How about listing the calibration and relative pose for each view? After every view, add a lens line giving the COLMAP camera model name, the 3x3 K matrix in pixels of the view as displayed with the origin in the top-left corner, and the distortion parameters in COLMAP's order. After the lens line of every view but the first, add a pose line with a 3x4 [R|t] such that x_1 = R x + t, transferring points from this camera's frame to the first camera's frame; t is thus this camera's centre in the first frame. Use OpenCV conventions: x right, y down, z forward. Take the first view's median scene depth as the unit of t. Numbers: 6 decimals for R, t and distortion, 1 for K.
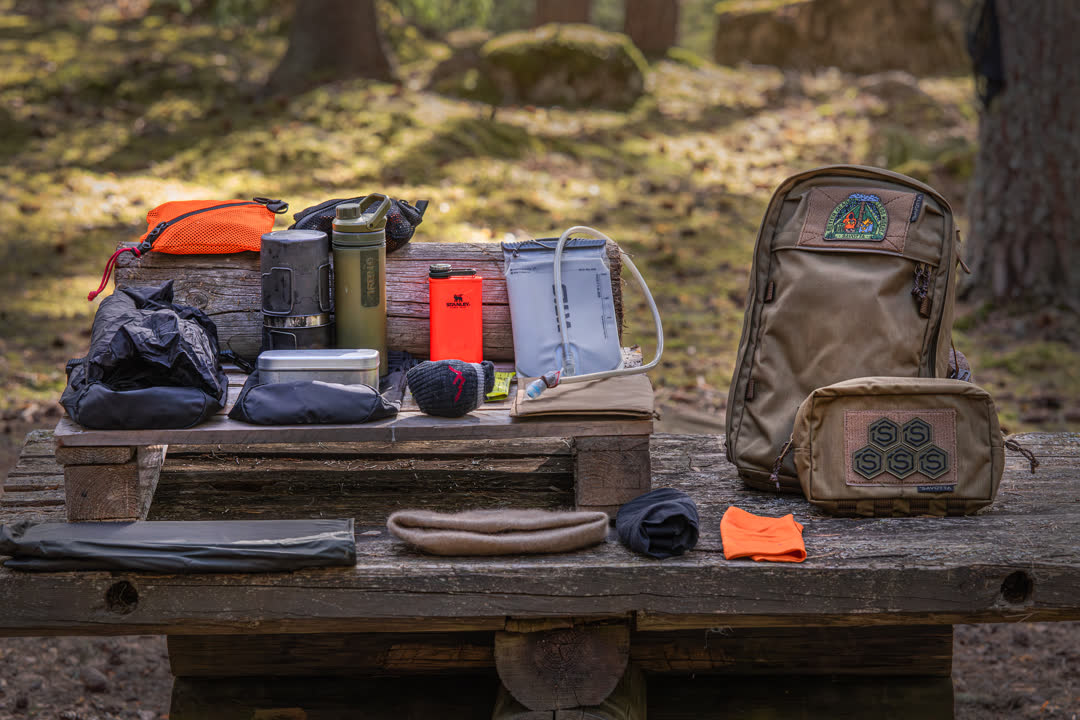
lens RADIAL K [[4249.2, 0, 539.3], [0, 4249.2, 336.3], [0, 0, 1]] dist [-0.008224, 1.375307]
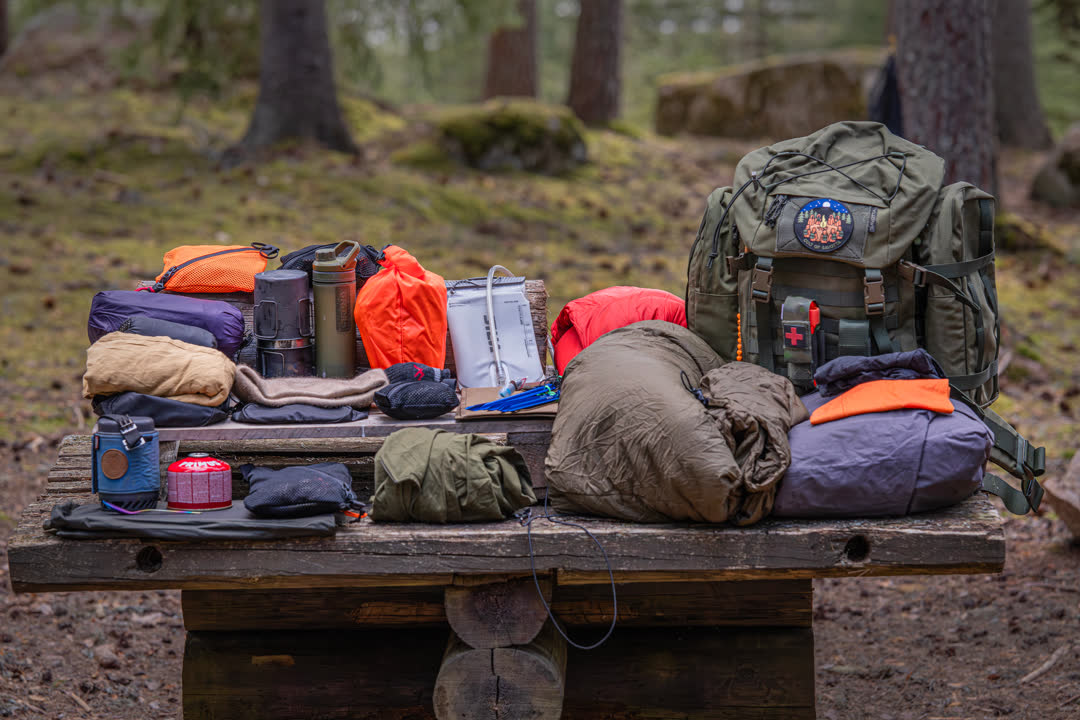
lens RADIAL K [[4581.8, 0, 540.0], [0, 4581.8, 360.0], [0, 0, 1]] dist [0.052803, 0.921656]
pose [[0.999955, -0.003282, 0.008858, 0.005582], [0.003412, 0.999887, -0.014626, 0.021050], [-0.008809, 0.014655, 0.999854, -0.339249]]
